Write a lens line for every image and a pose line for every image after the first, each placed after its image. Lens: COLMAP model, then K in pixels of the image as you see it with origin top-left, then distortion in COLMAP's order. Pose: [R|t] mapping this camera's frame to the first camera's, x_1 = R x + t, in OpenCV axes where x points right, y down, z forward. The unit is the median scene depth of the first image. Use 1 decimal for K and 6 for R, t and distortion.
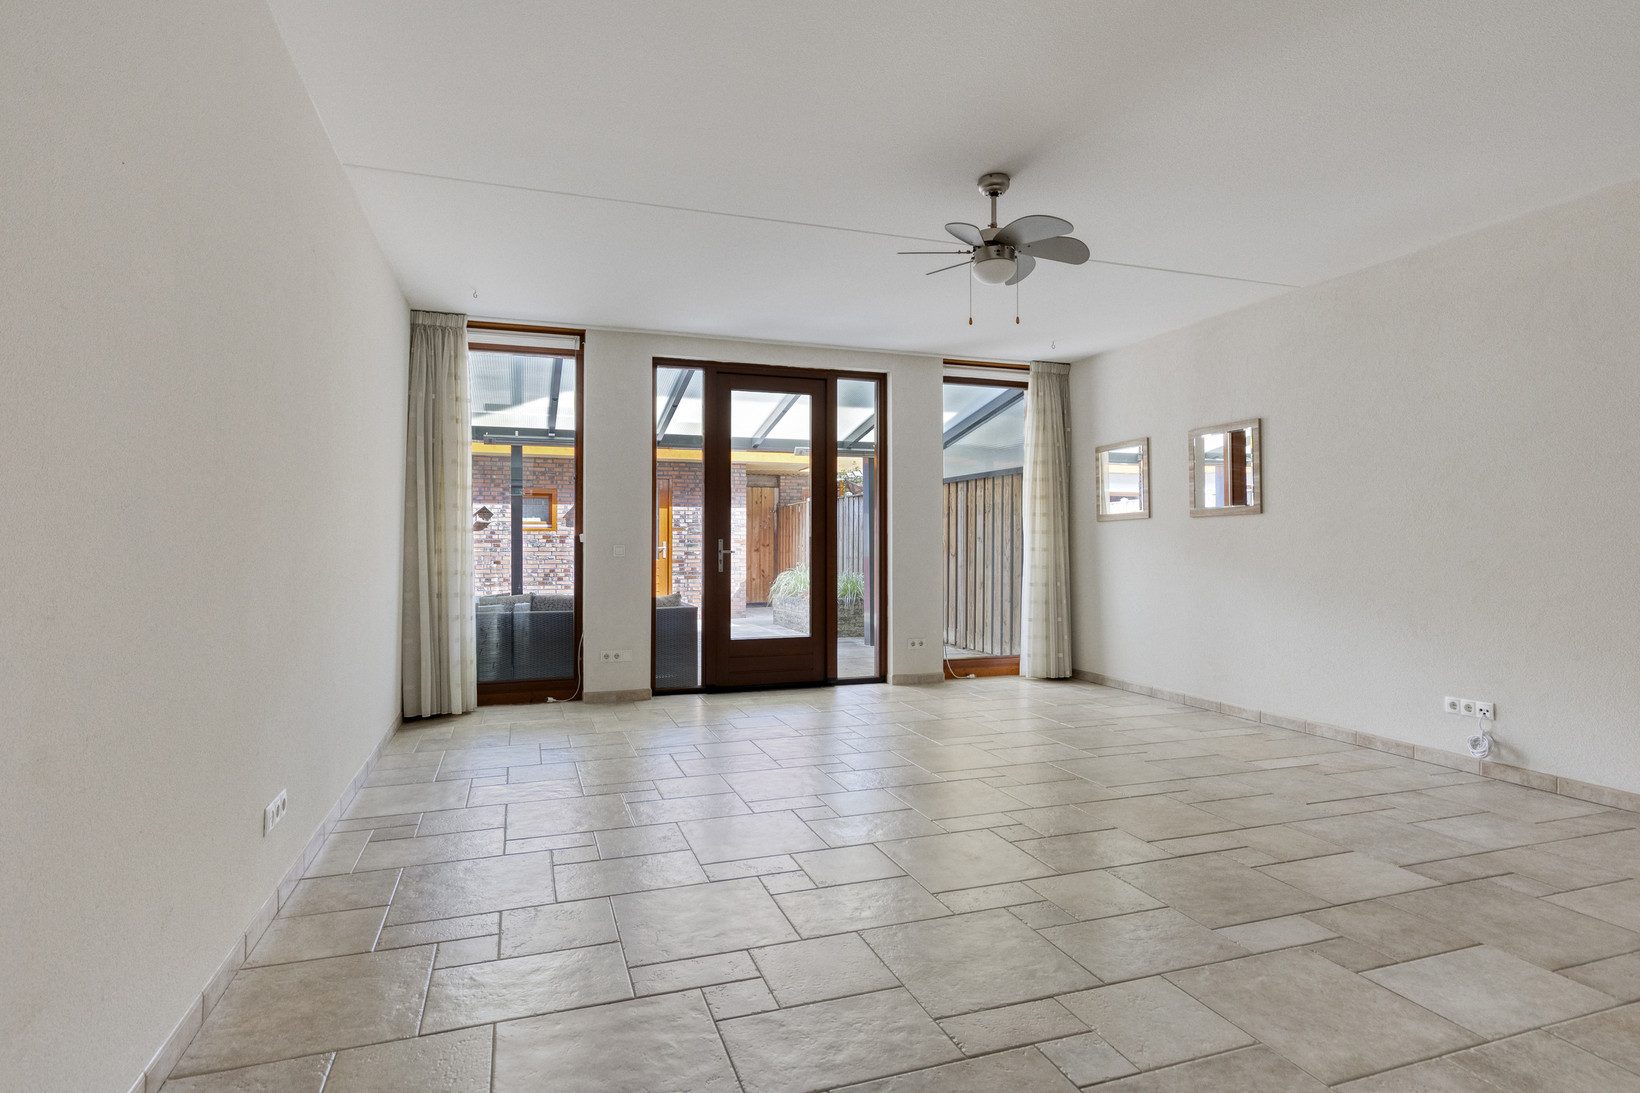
lens RADIAL K [[859.9, 0, 818.4], [0, 859.9, 545.5], [0, 0, 1]] dist [0.004642, -0.000992]
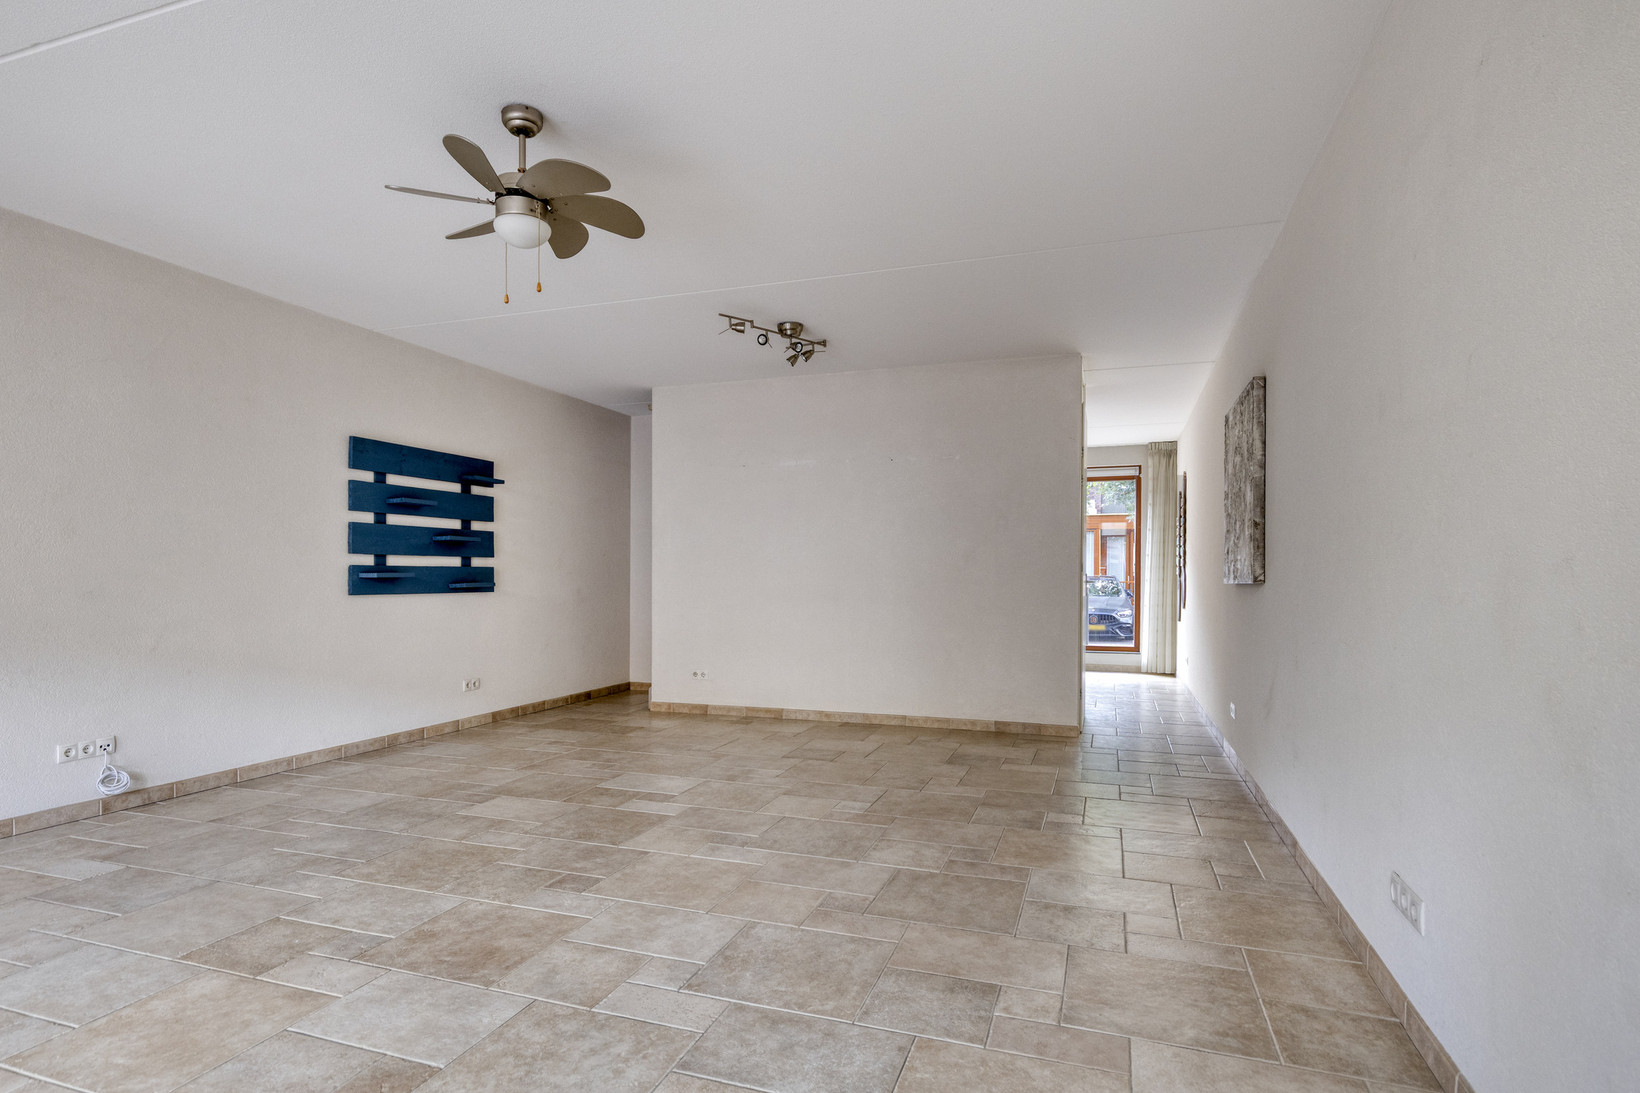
lens RADIAL K [[859.9, 0, 815.3], [0, 859.9, 553.4], [0, 0, 1]] dist [0.004642, -0.000992]
pose [[-0.779165, 0.008801, 0.626757, -0.262484], [-0.005296, 0.999773, -0.020623, -0.005181], [-0.626796, -0.019388, -0.778942, 0.720517]]
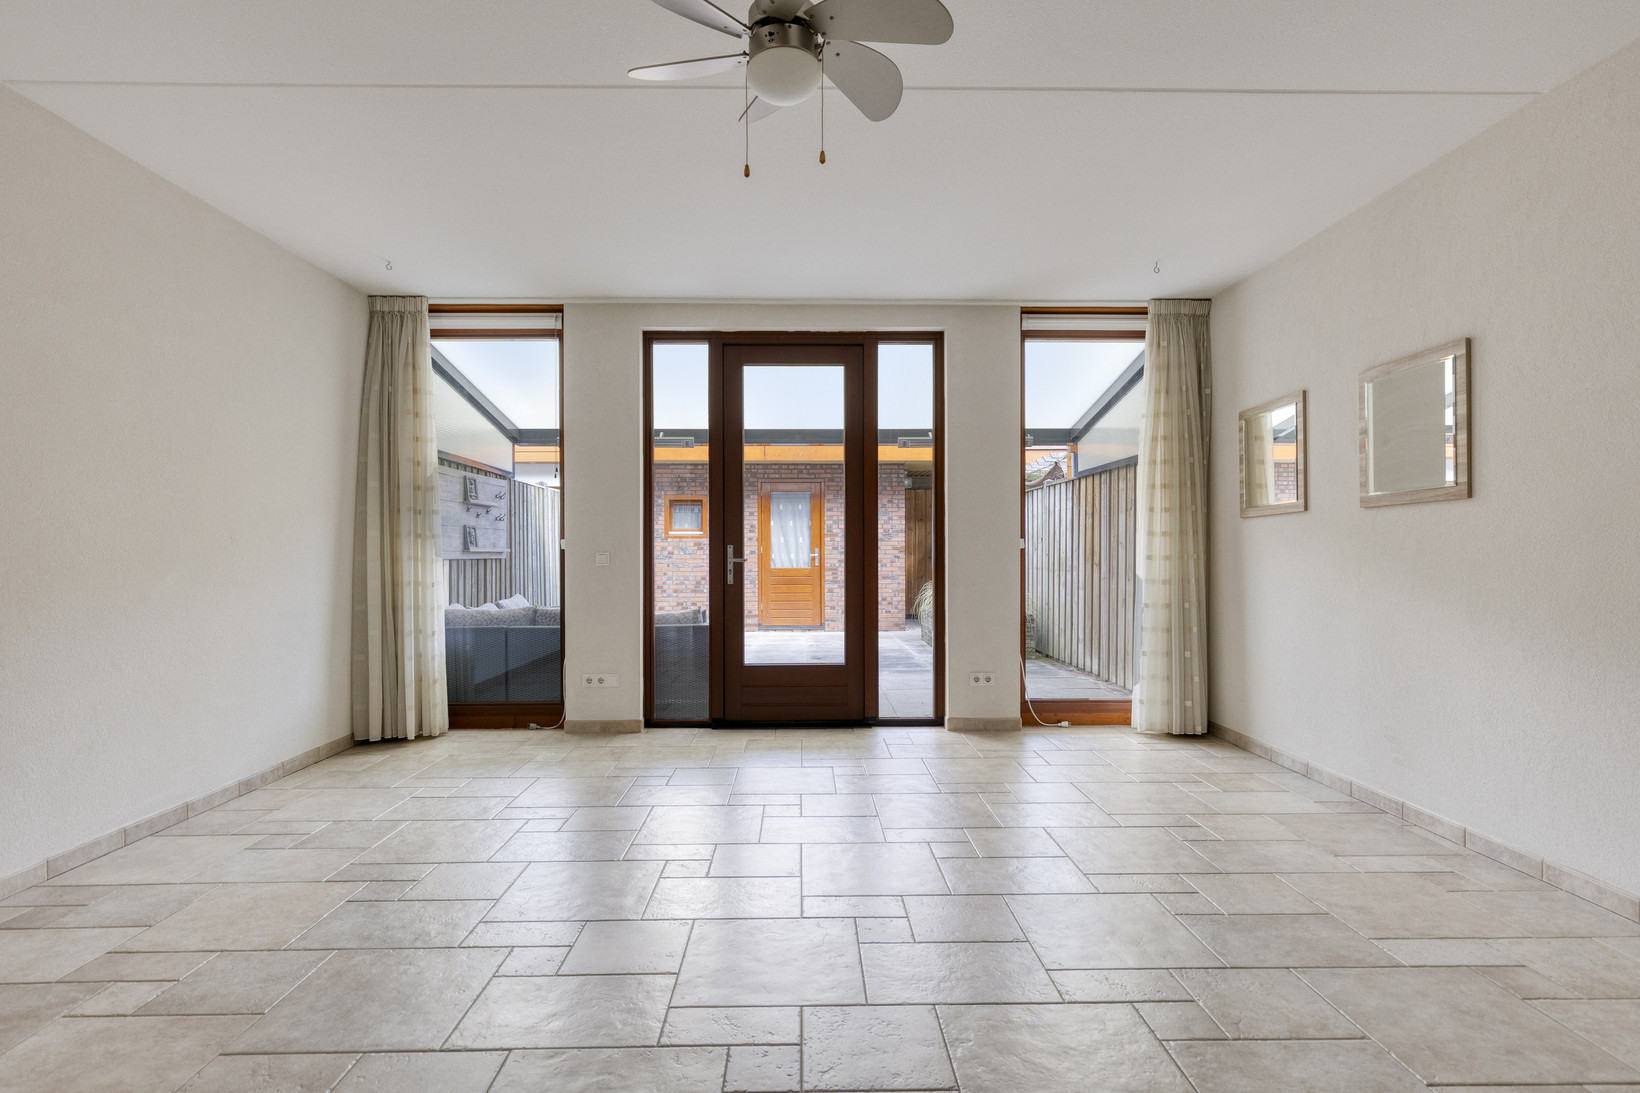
lens RADIAL K [[859.9, 0, 770.9], [0, 859.9, 568.0], [0, 0, 1]] dist [0.004642, -0.000992]
pose [[0.949876, 0.004609, -0.312594, 0.187034], [0.001018, 0.999840, 0.017834, -0.000089], [0.312626, -0.017258, 0.949720, 0.218451]]
